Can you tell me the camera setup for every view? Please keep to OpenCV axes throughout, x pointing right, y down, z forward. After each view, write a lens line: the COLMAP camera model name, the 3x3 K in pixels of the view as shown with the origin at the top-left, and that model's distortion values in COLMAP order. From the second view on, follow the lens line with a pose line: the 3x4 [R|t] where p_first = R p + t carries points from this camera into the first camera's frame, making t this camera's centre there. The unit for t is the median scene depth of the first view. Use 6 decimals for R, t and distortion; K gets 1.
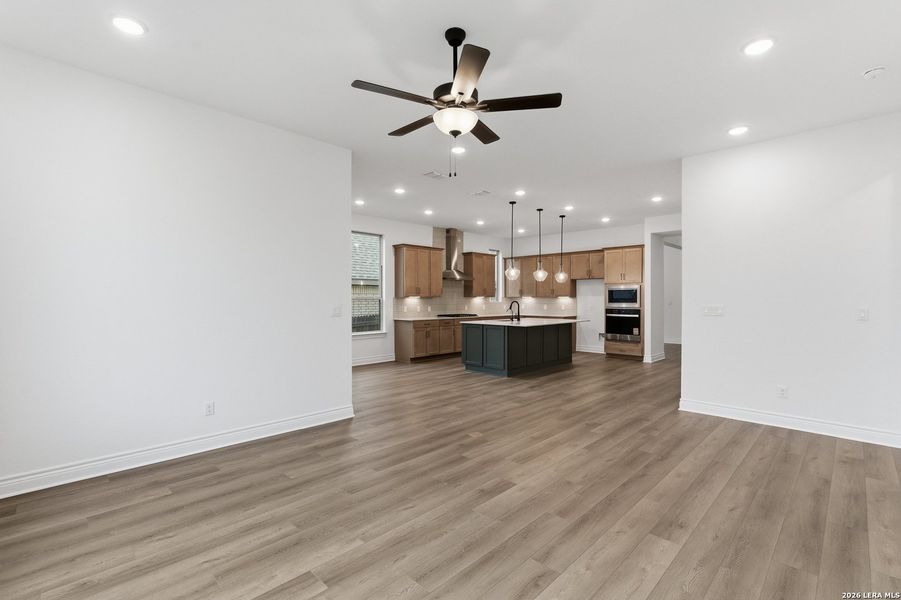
lens RADIAL K [[412.4, 0, 448.2], [0, 412.4, 304.0], [0, 0, 1]] dist [0.002732, 0.001759]
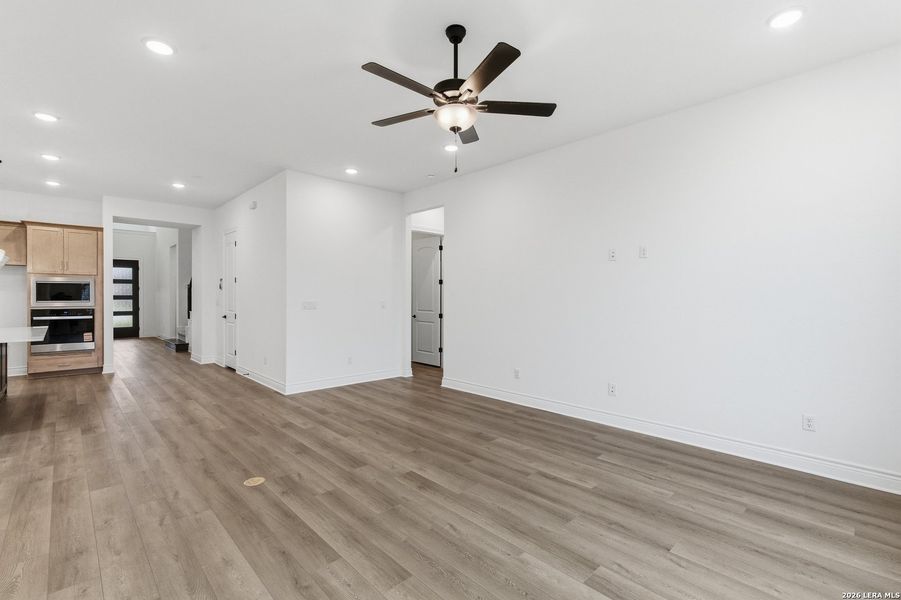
lens RADIAL K [[412.4, 0, 449.0], [0, 412.4, 293.3], [0, 0, 1]] dist [0.002732, 0.001759]
pose [[0.045897, 0.005406, 0.998932, -0.692065], [0.014138, 0.999882, -0.006060, -0.004176], [-0.998846, 0.014401, 0.045815, 0.673171]]
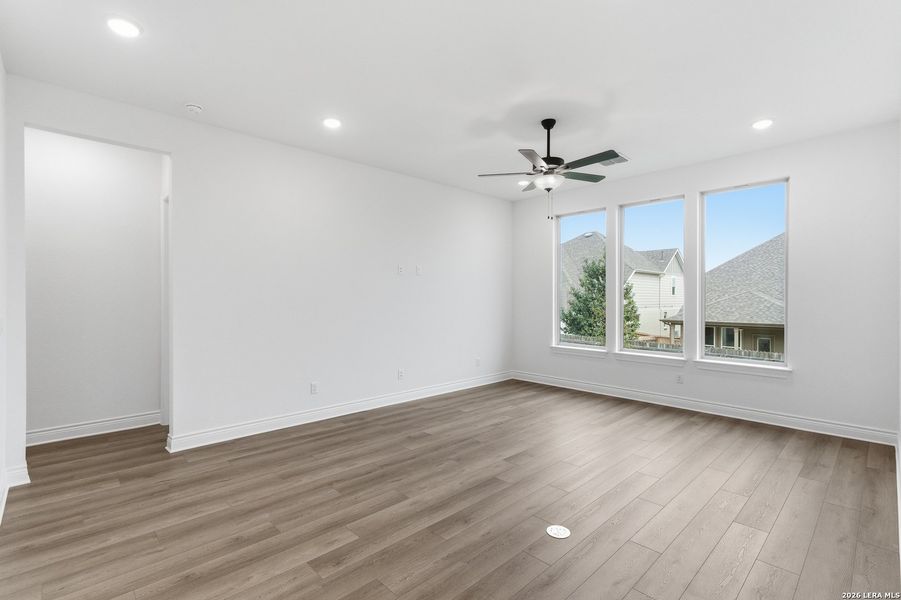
lens RADIAL K [[412.4, 0, 447.5], [0, 412.4, 300.6], [0, 0, 1]] dist [0.002732, 0.001759]
pose [[-0.999137, -0.004138, 0.041330, 0.219682], [-0.003336, 0.999805, 0.019453, -0.035746], [-0.041403, 0.019298, -0.998956, 1.730682]]
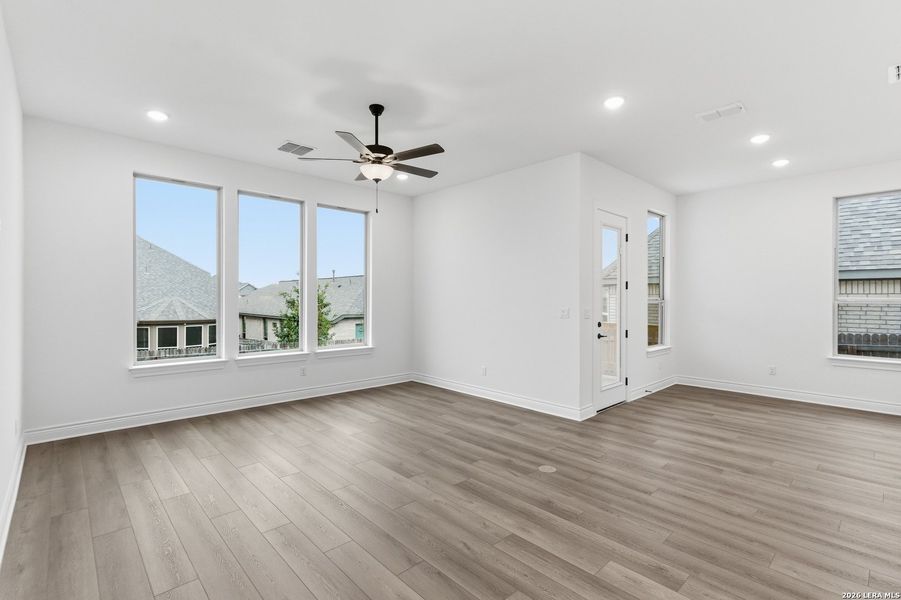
lens RADIAL K [[412.4, 0, 452.4], [0, 412.4, 295.6], [0, 0, 1]] dist [0.002732, 0.001759]
pose [[-0.037258, -0.010049, -0.999255, 0.963692], [-0.016839, 0.999814, -0.009427, -0.016711], [0.999164, 0.016475, -0.037420, 0.905542]]
